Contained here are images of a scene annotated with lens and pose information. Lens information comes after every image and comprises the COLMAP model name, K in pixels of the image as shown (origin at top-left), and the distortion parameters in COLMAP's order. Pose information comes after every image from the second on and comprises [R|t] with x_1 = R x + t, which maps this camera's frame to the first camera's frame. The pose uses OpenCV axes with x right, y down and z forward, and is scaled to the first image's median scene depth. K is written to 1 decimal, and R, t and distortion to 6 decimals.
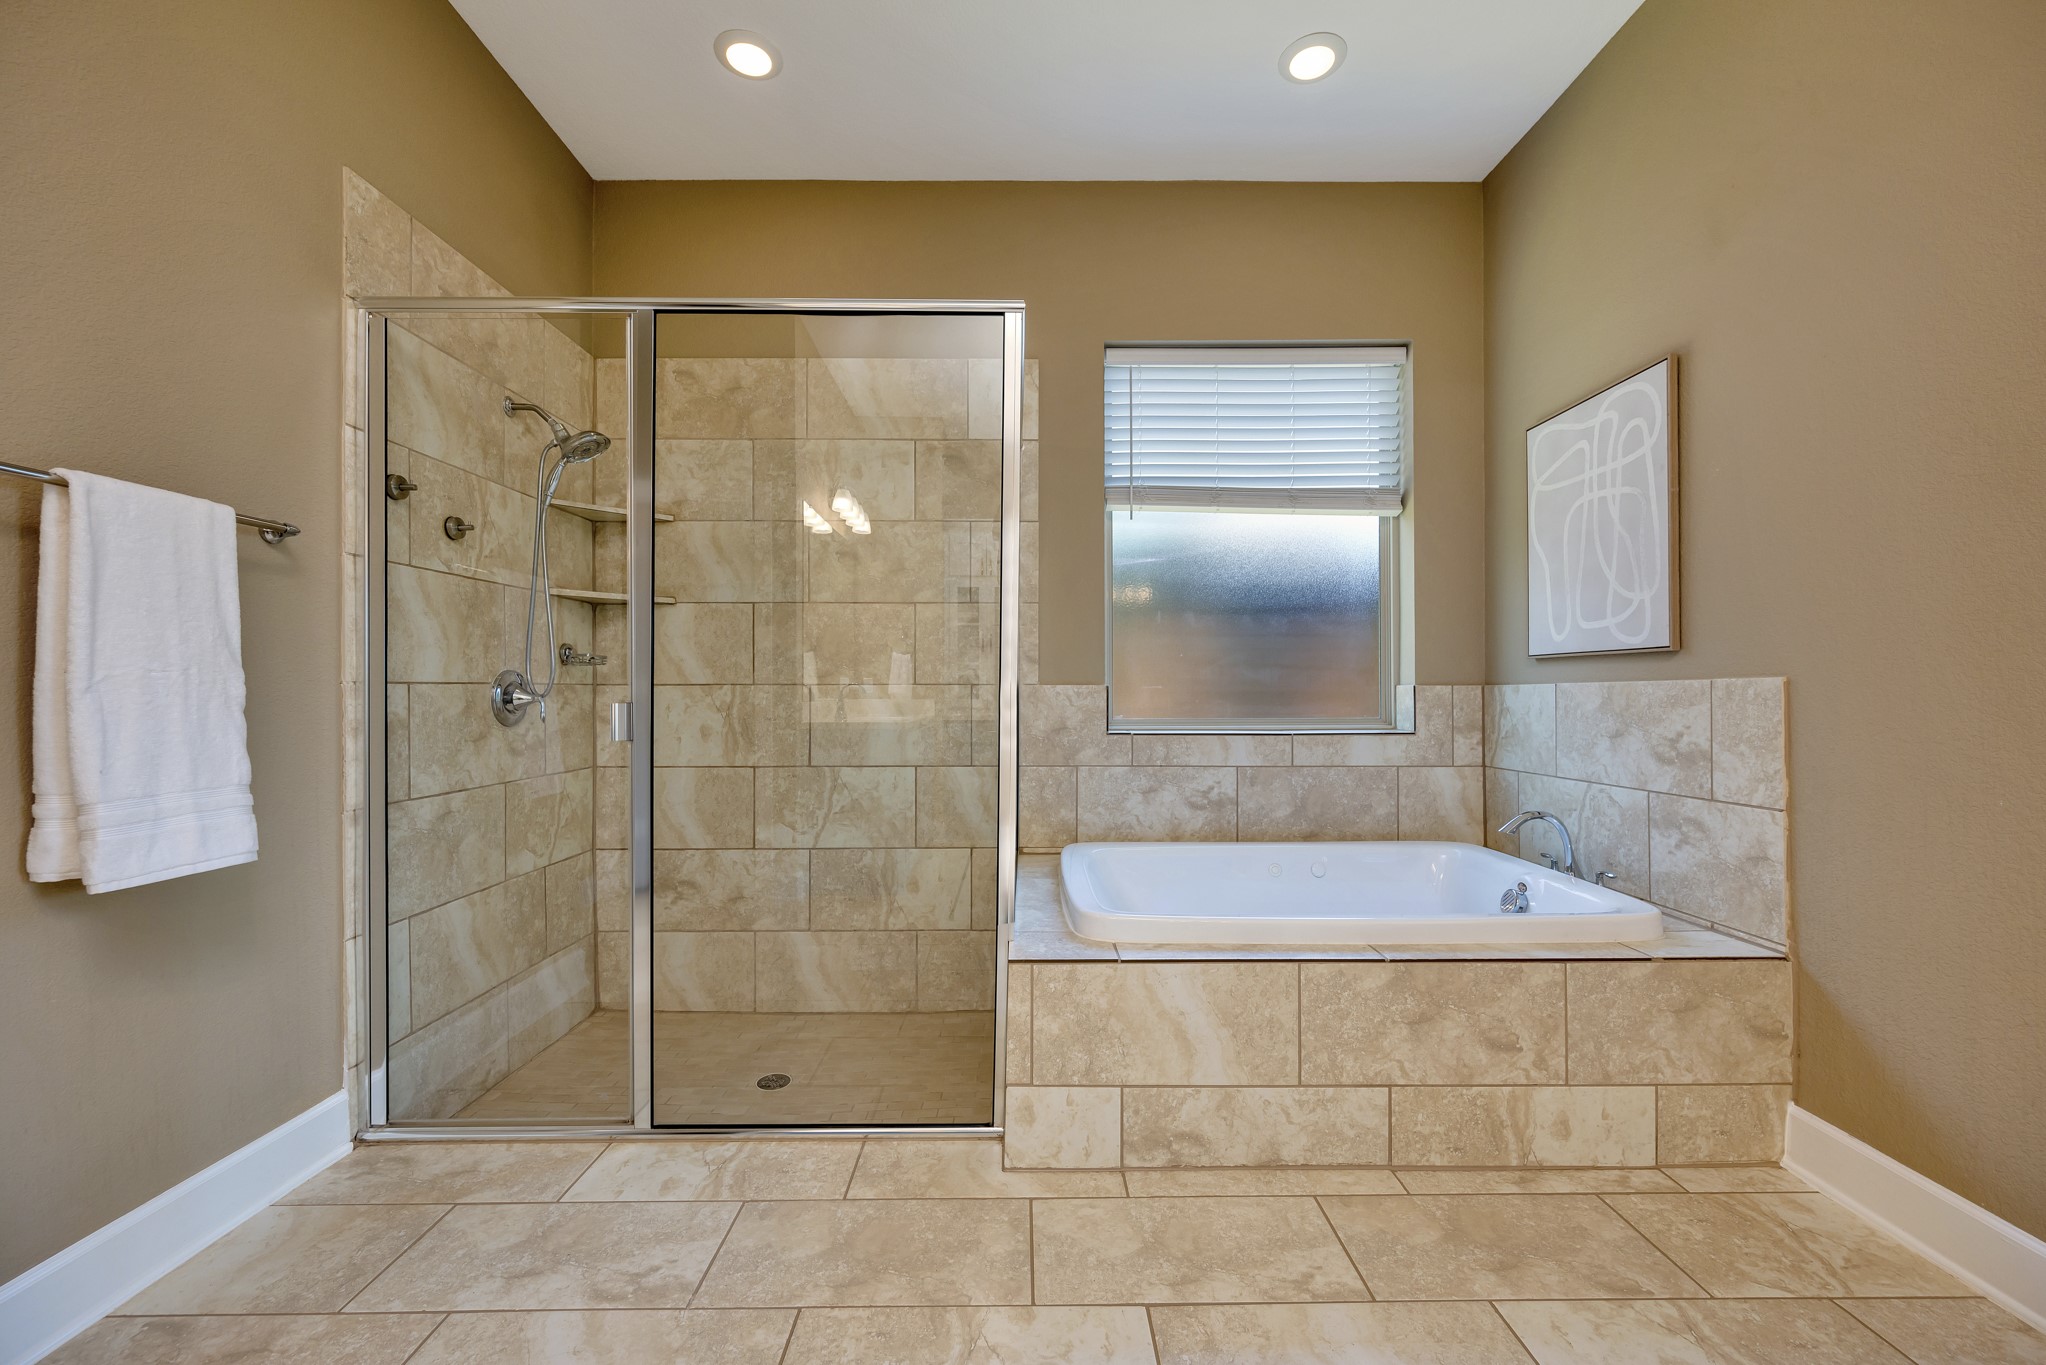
lens RADIAL K [[823.7, 0, 1026.6], [0, 823.7, 686.5], [0, 0, 1]] dist [-0.003030, 0.000730]
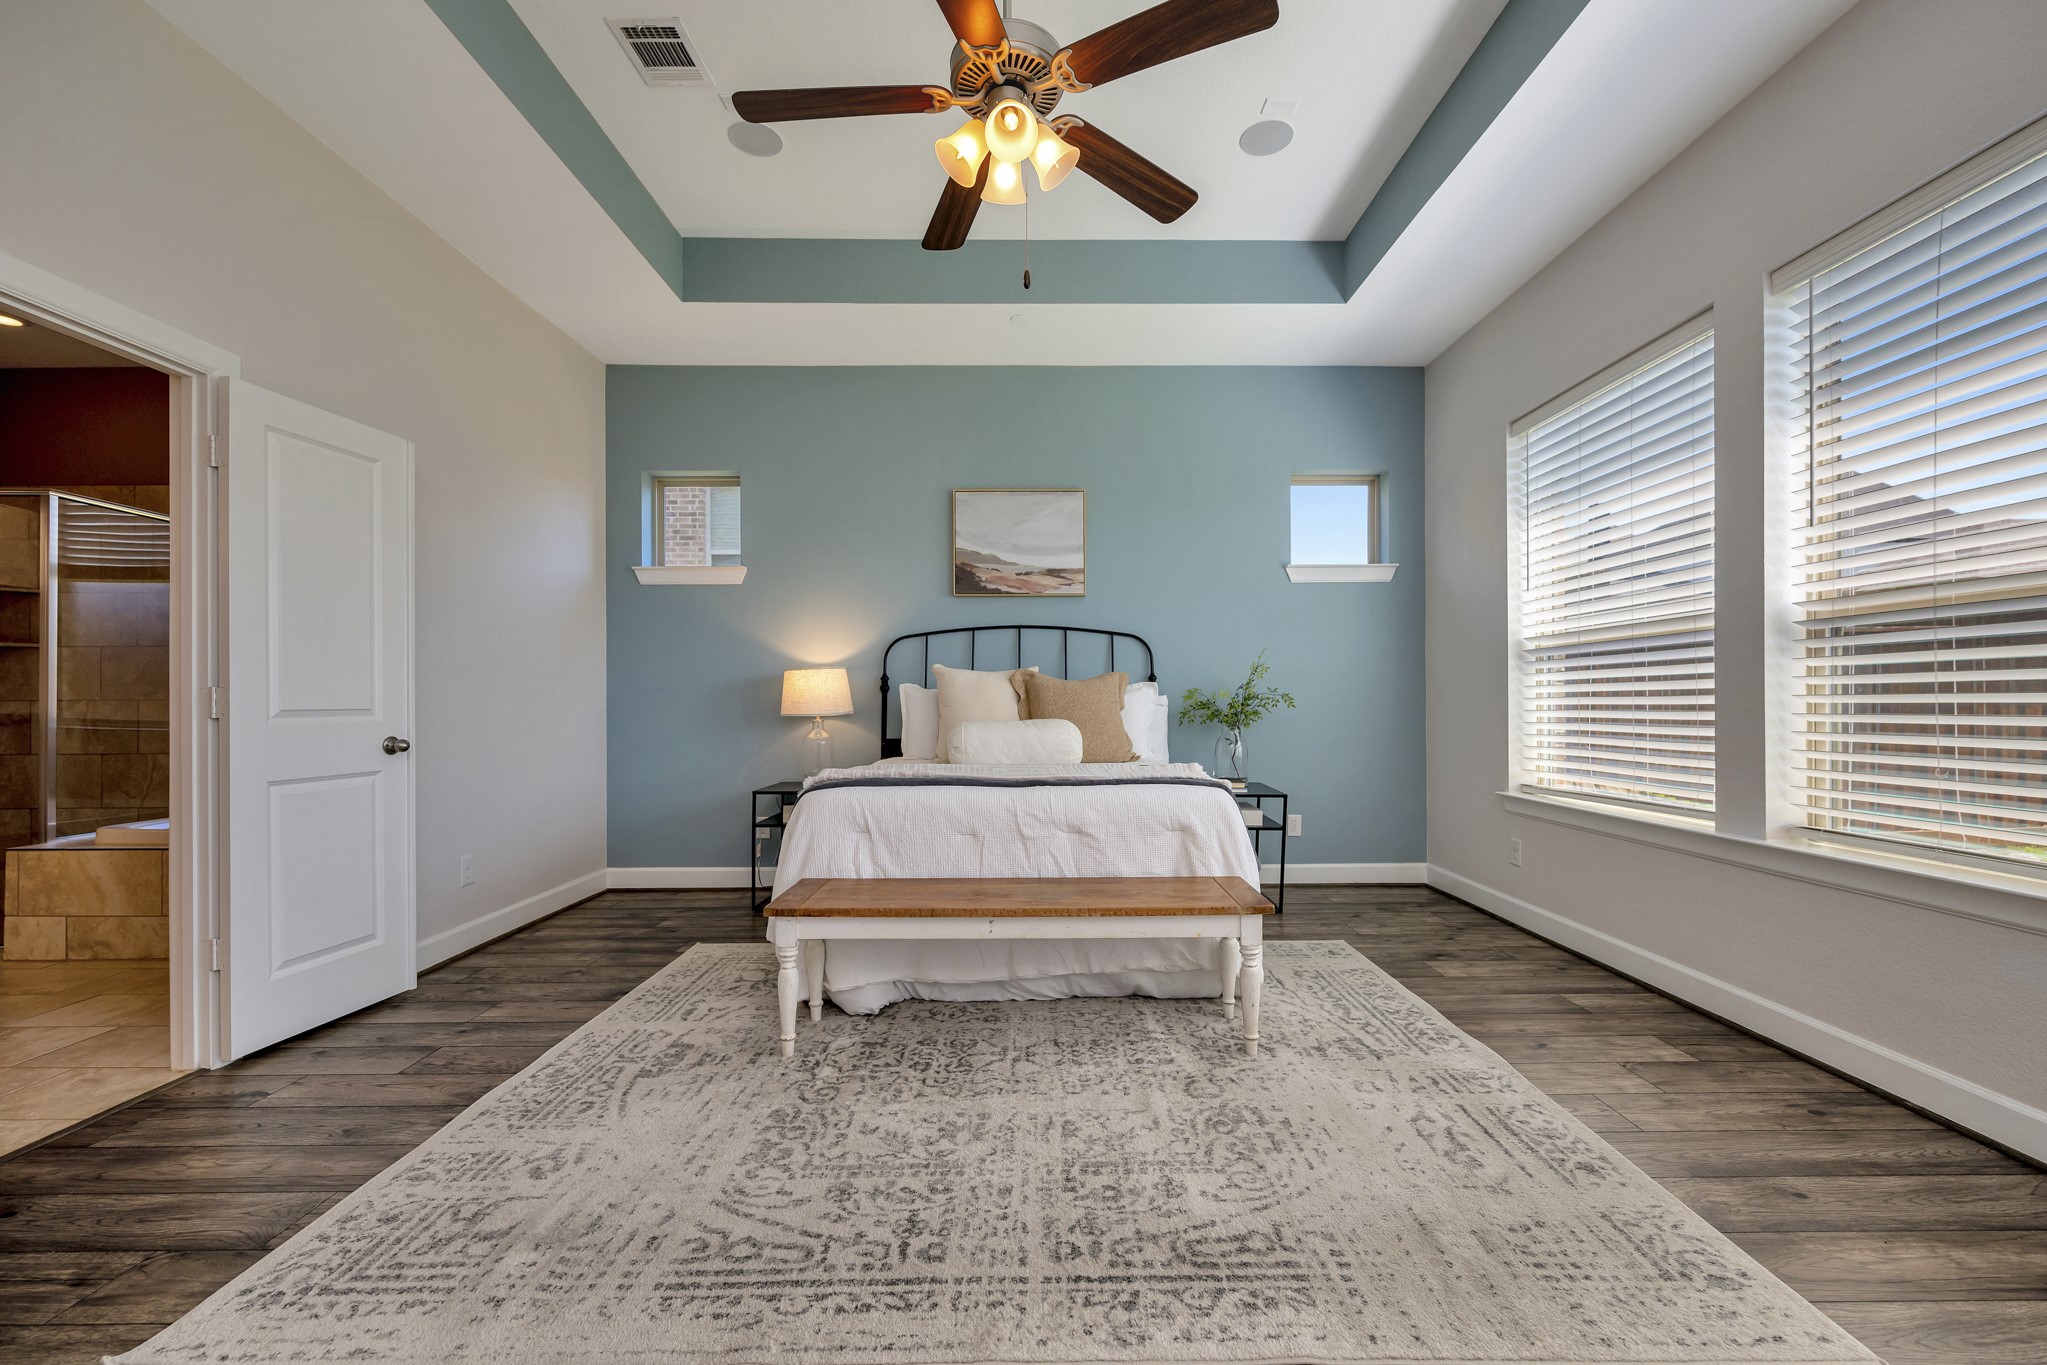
lens RADIAL K [[824.1, 0, 1025.8], [0, 824.1, 691.2], [0, 0, 1]] dist [-0.003030, 0.000730]
pose [[0.999997, -0.002294, 0.000053, 2.313150], [0.002294, 0.999991, -0.003448, -0.018450], [-0.000045, 0.003448, 0.999994, -0.883740]]
